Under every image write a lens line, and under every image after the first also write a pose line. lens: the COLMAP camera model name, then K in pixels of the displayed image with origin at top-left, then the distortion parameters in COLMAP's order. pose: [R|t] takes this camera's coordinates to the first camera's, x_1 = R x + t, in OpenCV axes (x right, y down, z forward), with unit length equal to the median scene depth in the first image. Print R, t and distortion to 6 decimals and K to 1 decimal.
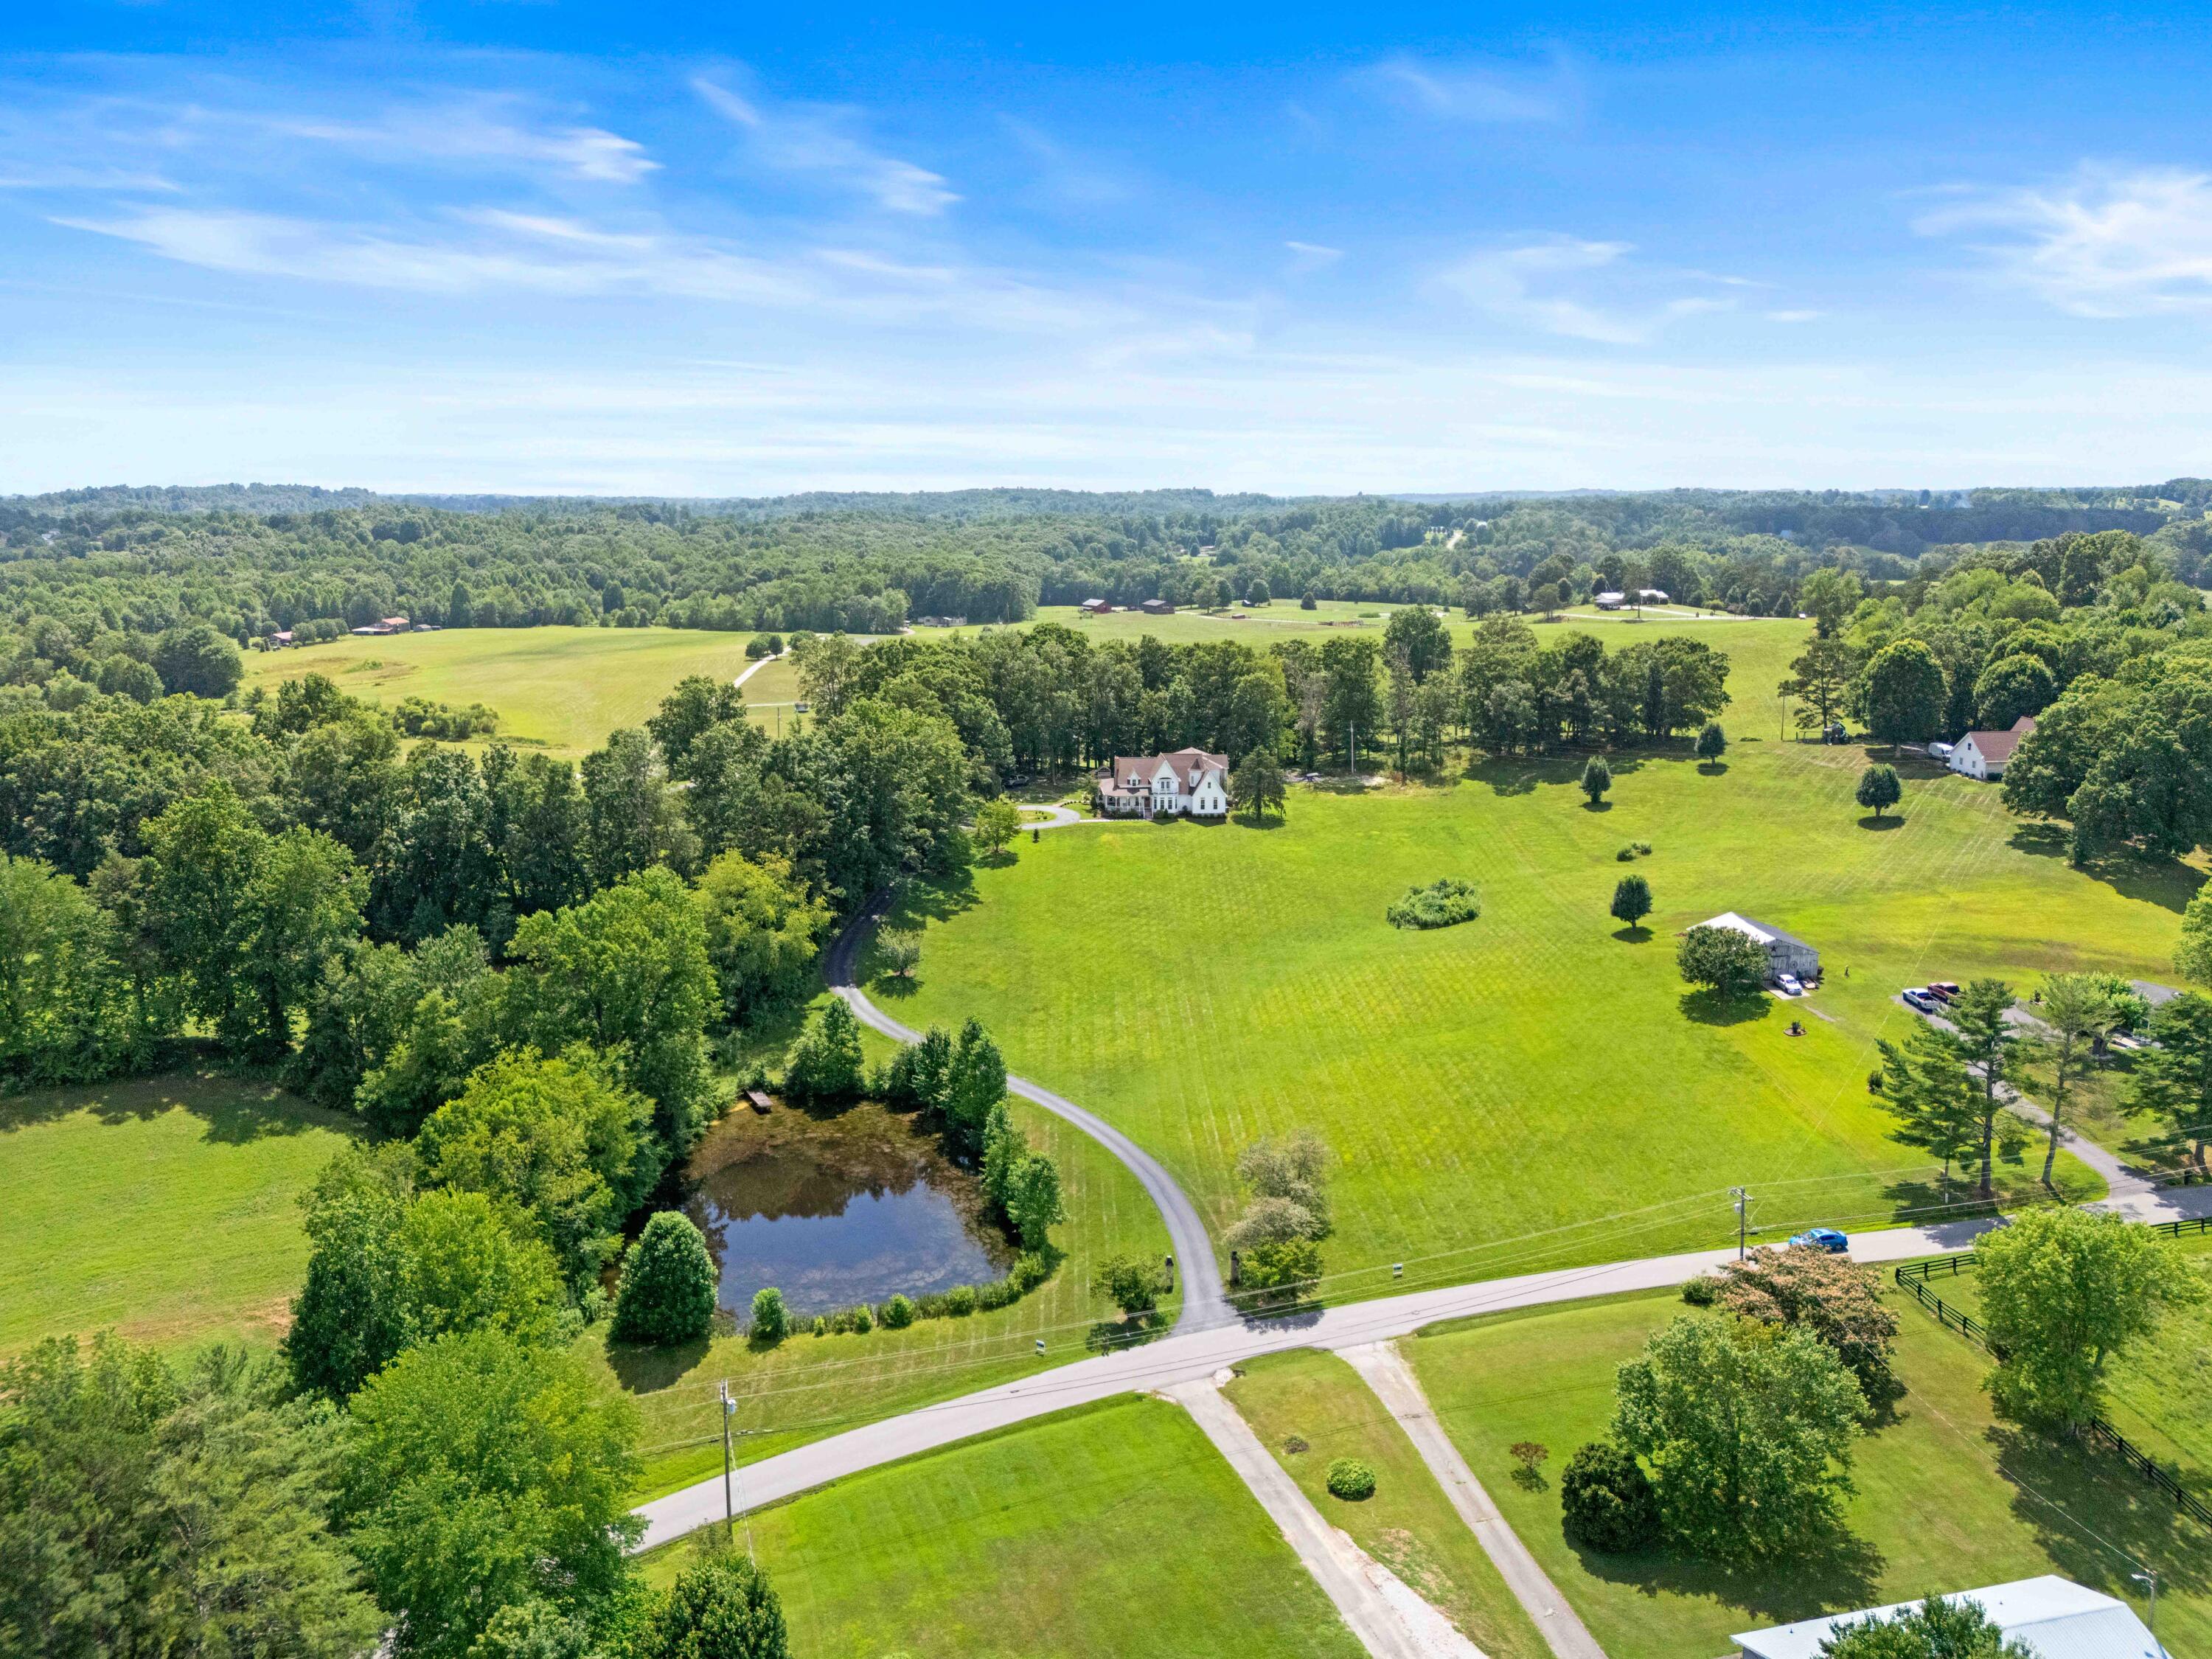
lens RADIAL K [[1667.5, 0, 1096.4], [0, 1667.5, 829.4], [0, 0, 1]] dist [0.058128, -0.034630]
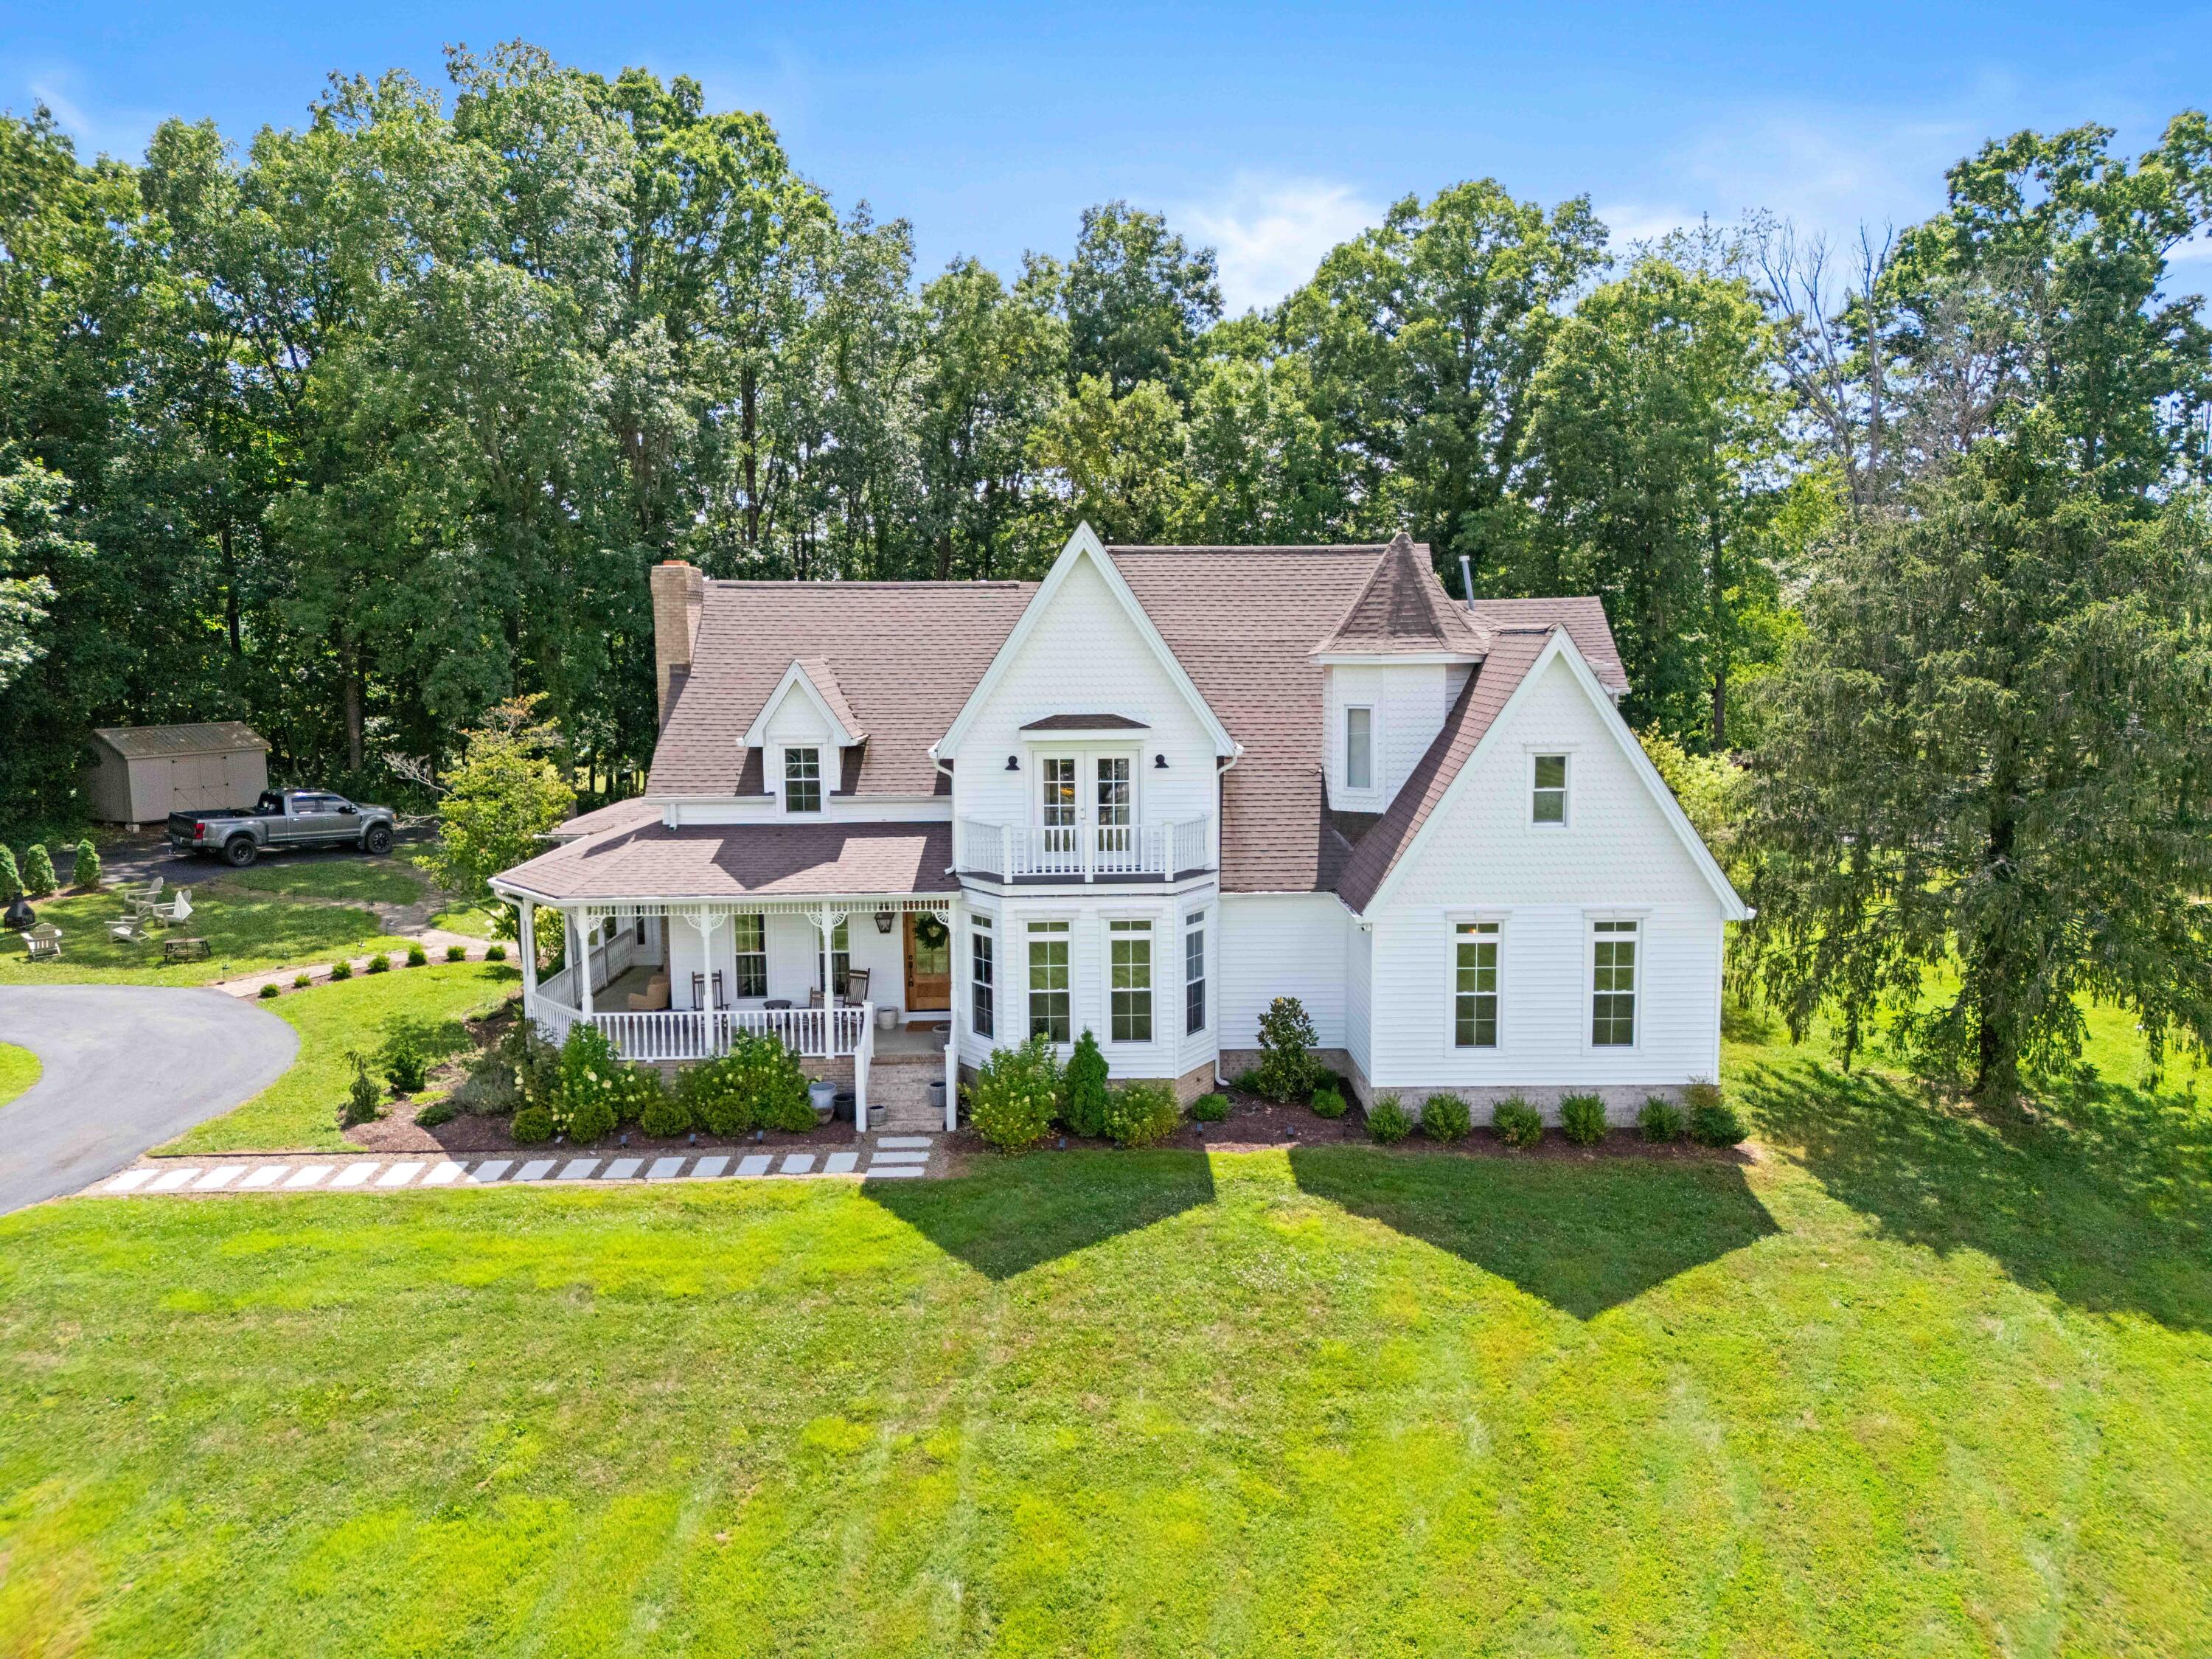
lens RADIAL K [[1667.5, 0, 1114.3], [0, 1667.5, 842.9], [0, 0, 1]] dist [0.058128, -0.034630]
pose [[0.999090, 0.002418, -0.042572, 0.047358], [-0.005961, 0.996506, -0.083310, -0.015506], [0.042221, 0.083488, 0.995614, 0.903471]]
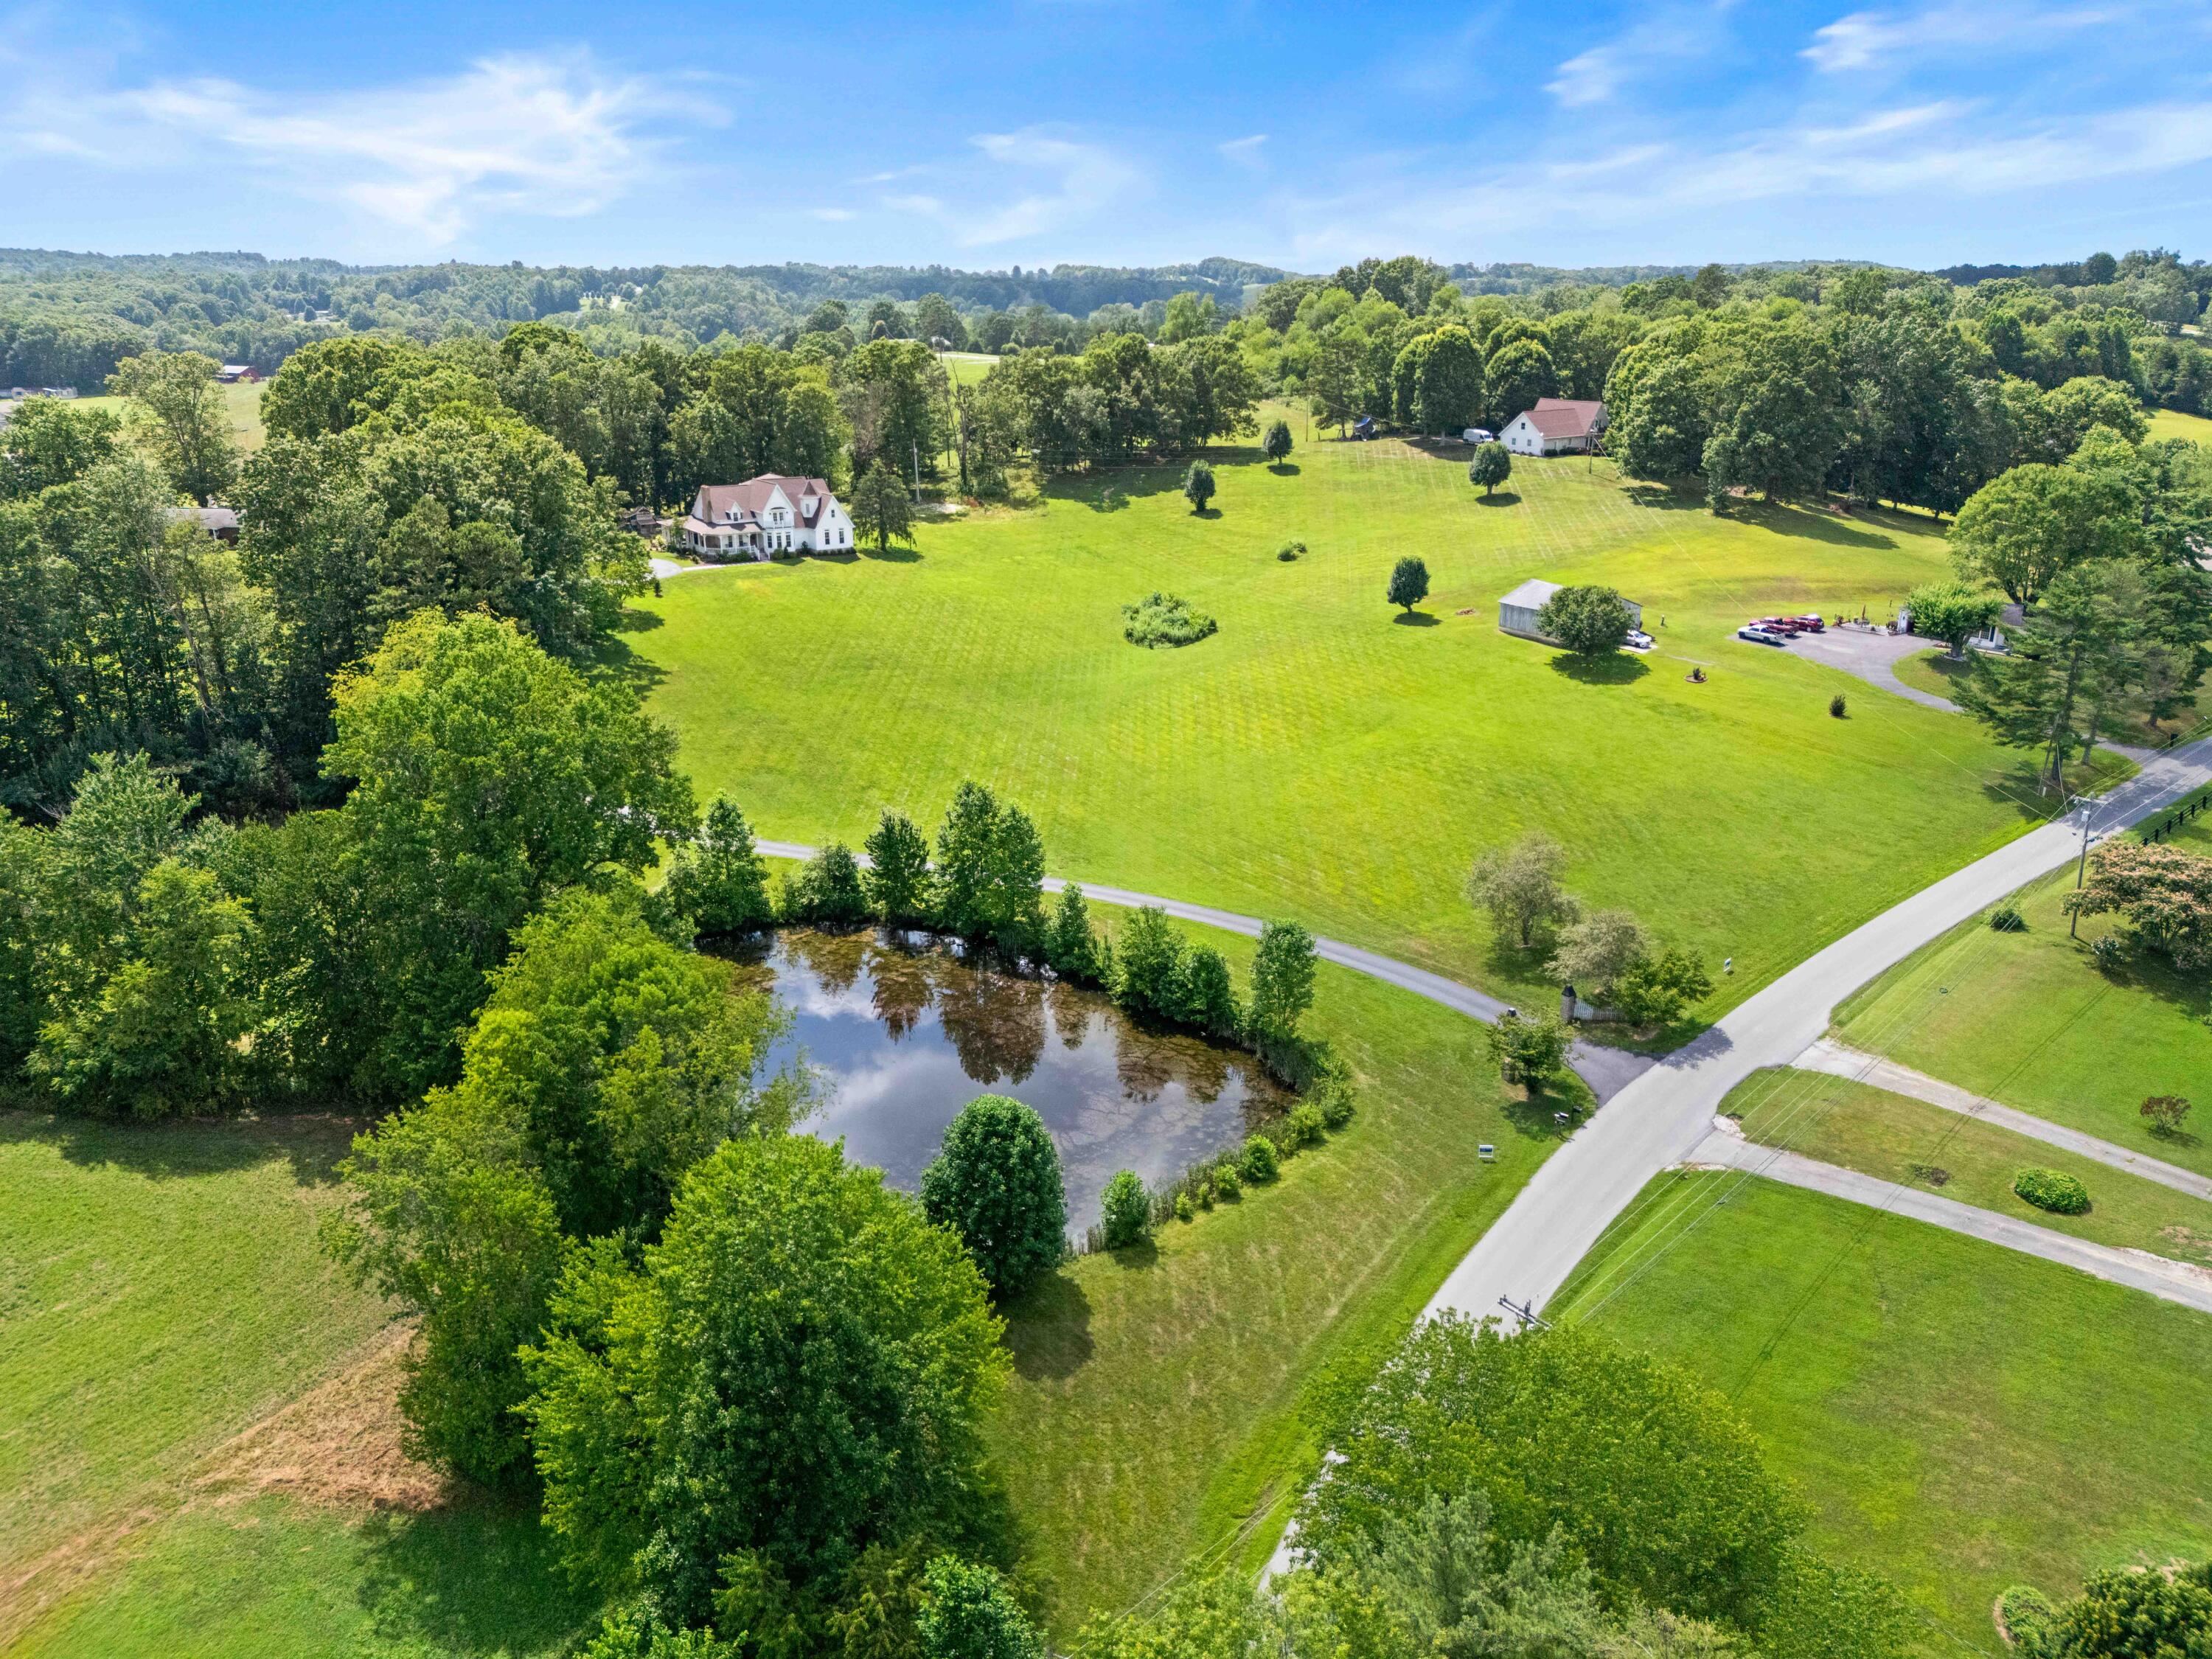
lens RADIAL K [[1667.5, 0, 1113.8], [0, 1667.5, 829.0], [0, 0, 1]] dist [0.058128, -0.034630]
pose [[0.857953, -0.156942, 0.489168, -0.238552], [0.098310, 0.984753, 0.143518, 0.021495], [-0.504234, -0.075041, 0.860301, 0.213317]]
